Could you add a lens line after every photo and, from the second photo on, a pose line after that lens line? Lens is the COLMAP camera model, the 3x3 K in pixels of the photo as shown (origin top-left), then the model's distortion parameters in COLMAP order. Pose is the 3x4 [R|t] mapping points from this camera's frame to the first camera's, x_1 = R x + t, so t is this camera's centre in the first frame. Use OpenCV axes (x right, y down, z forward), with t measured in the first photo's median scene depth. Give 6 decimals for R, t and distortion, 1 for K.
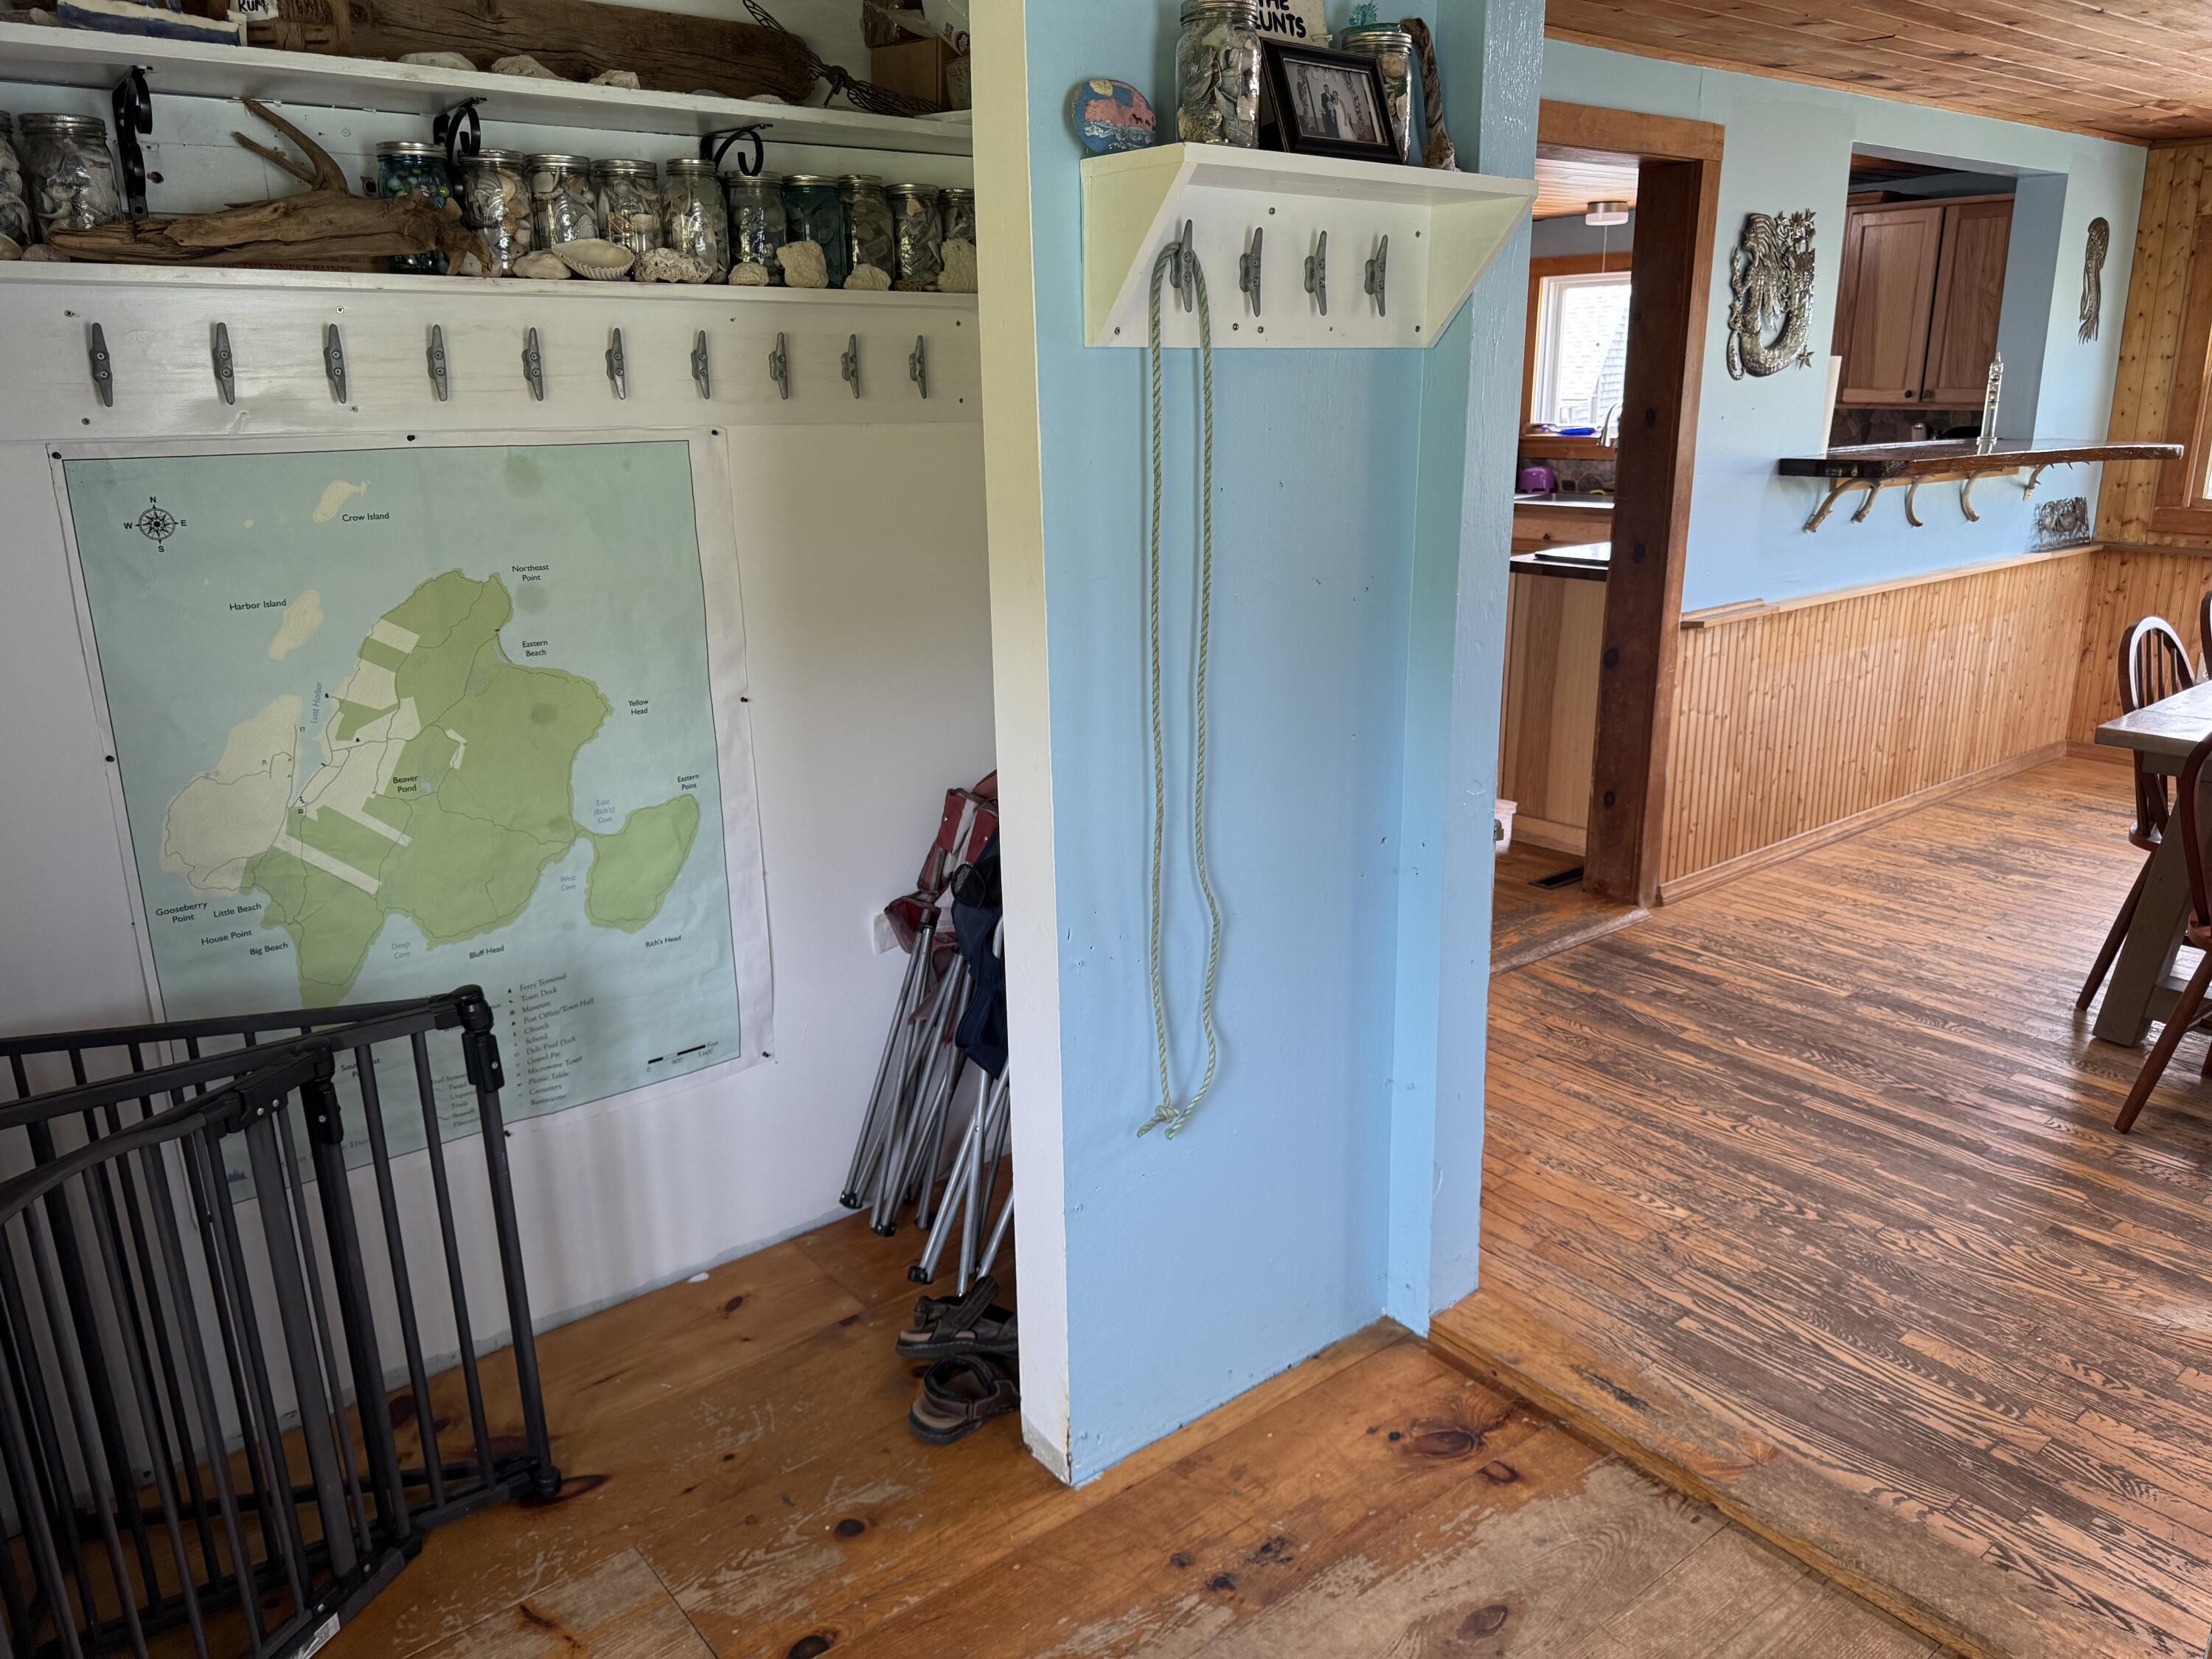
lens RADIAL K [[1568.7, 0, 1115.5], [0, 1568.7, 817.9], [0, 0, 1]] dist [0.039482, -0.053492]
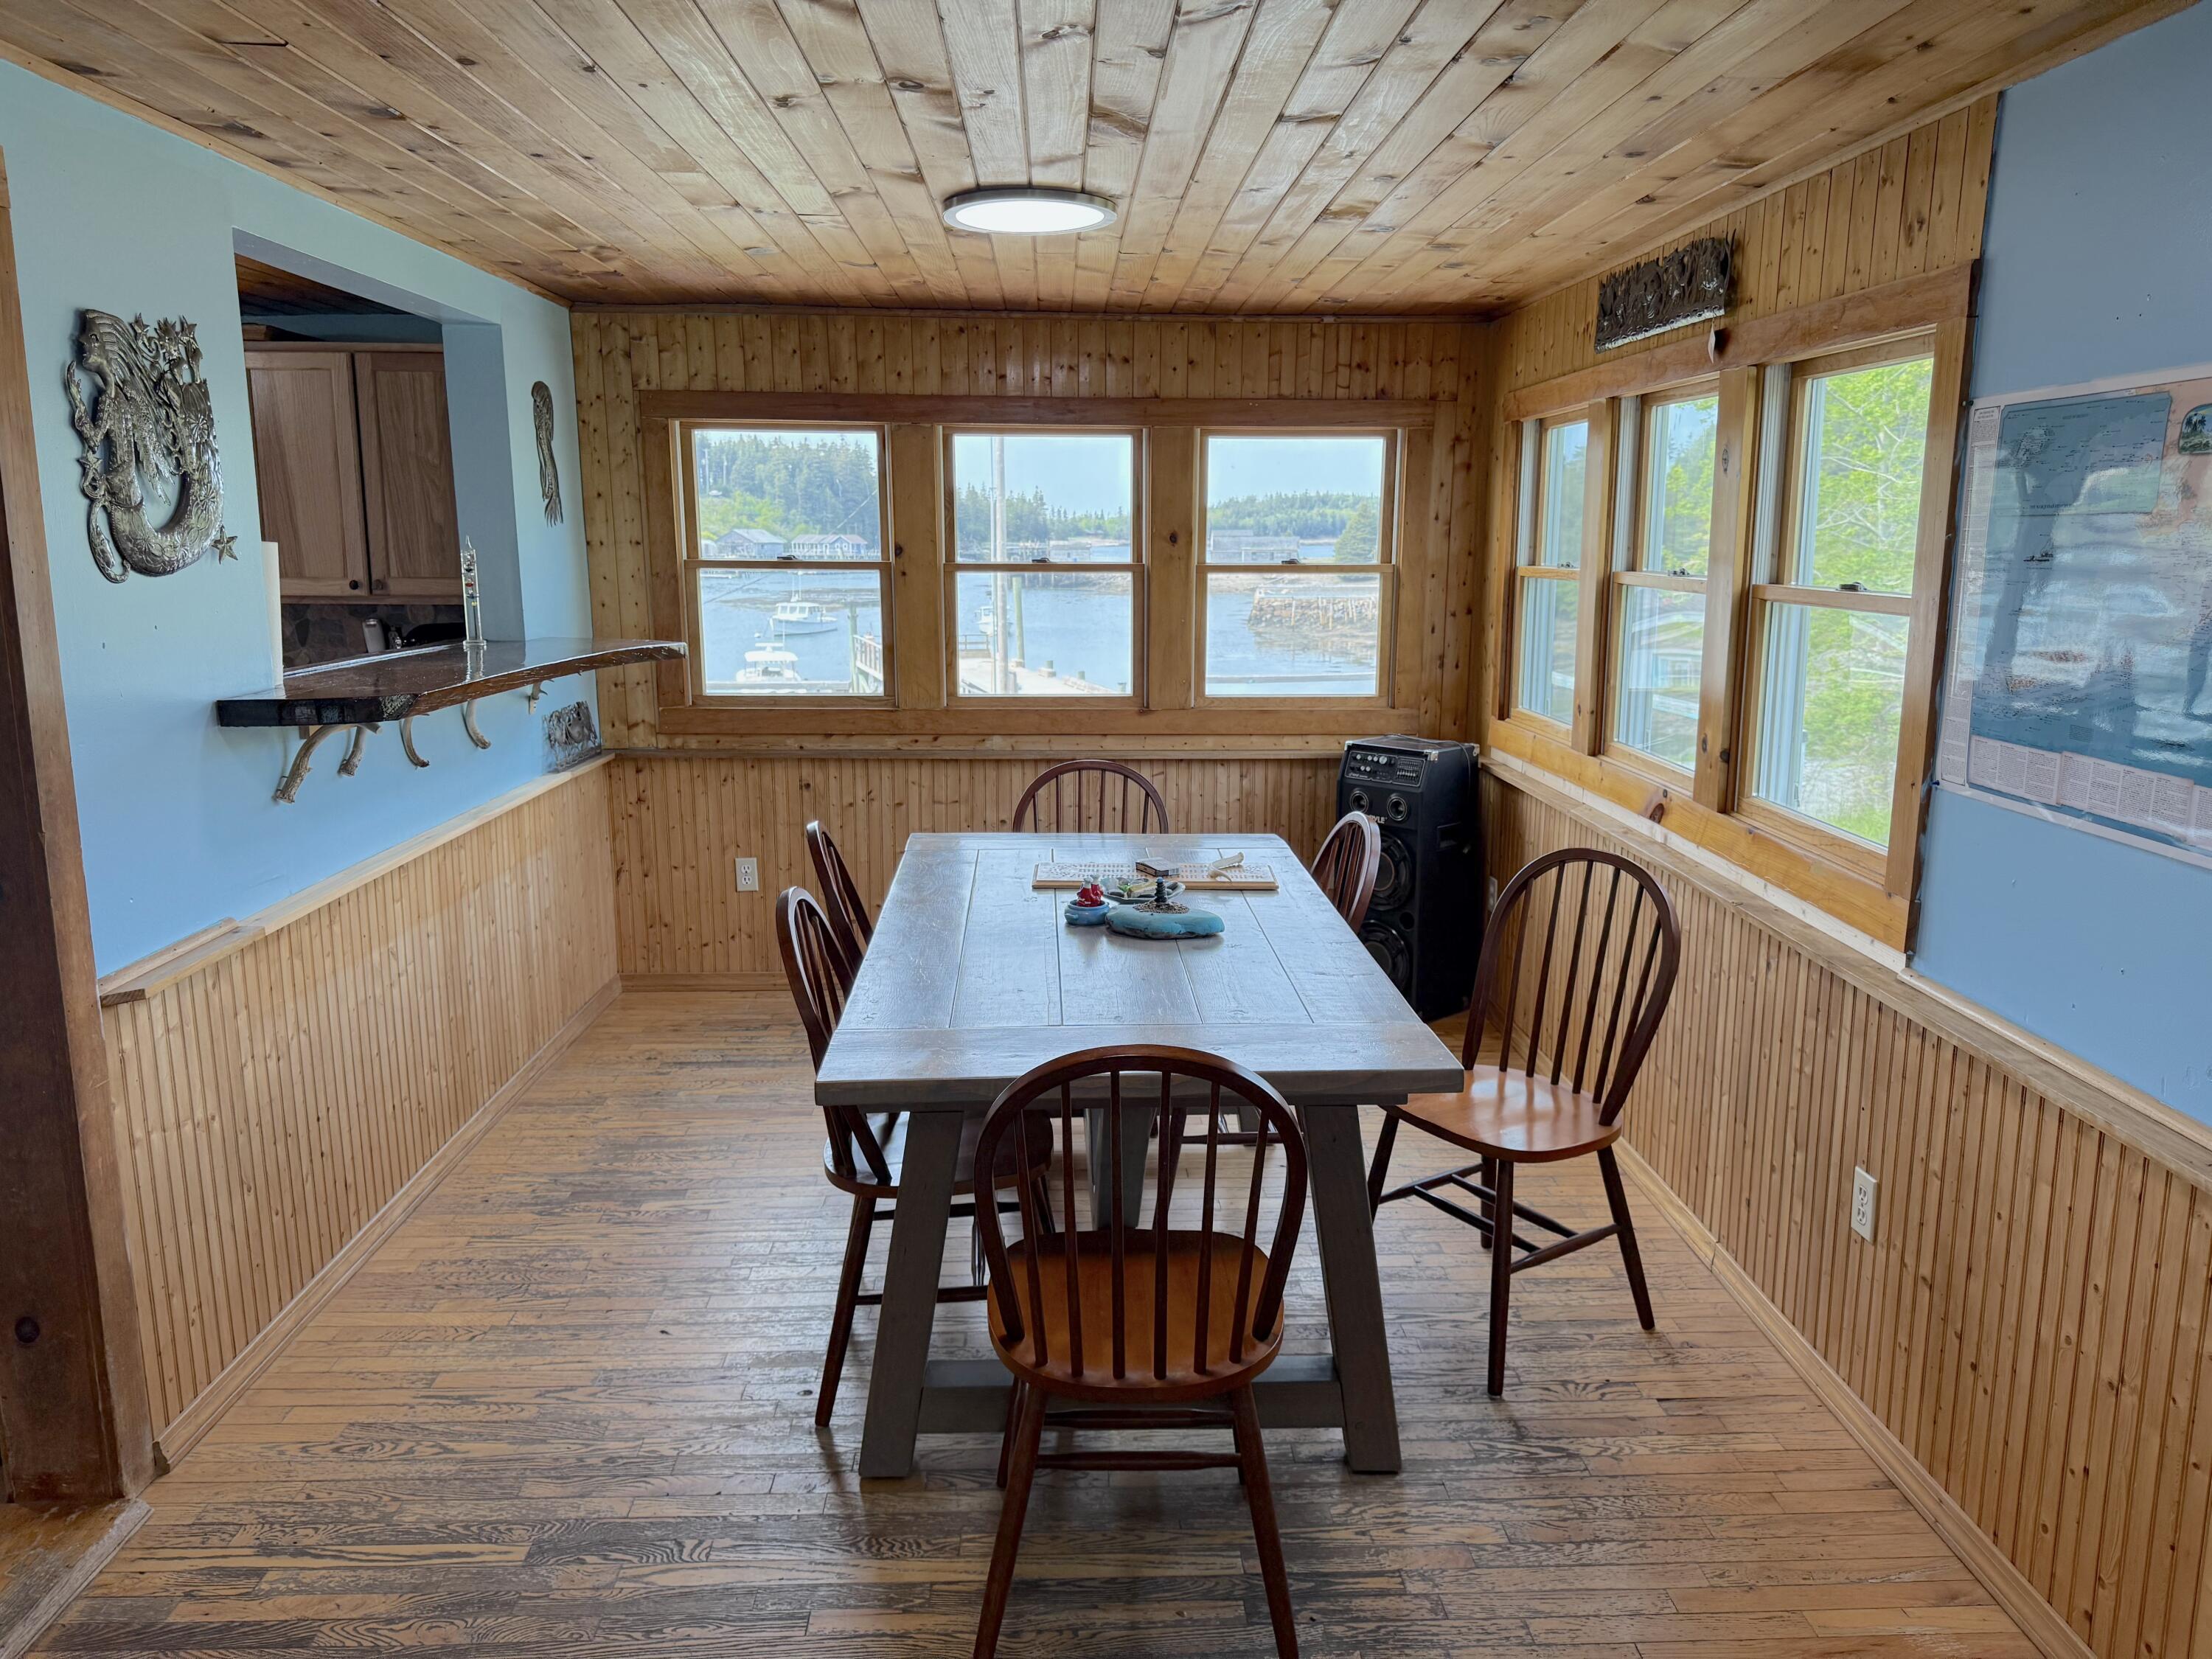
lens RADIAL K [[1568.7, 0, 1122.8], [0, 1568.7, 818.7], [0, 0, 1]] dist [0.039482, -0.053492]
pose [[0.594531, -0.130023, 0.793491, 0.122971], [0.208102, 0.978097, 0.004350, -0.103765], [-0.776677, 0.162541, 0.608567, 0.325555]]
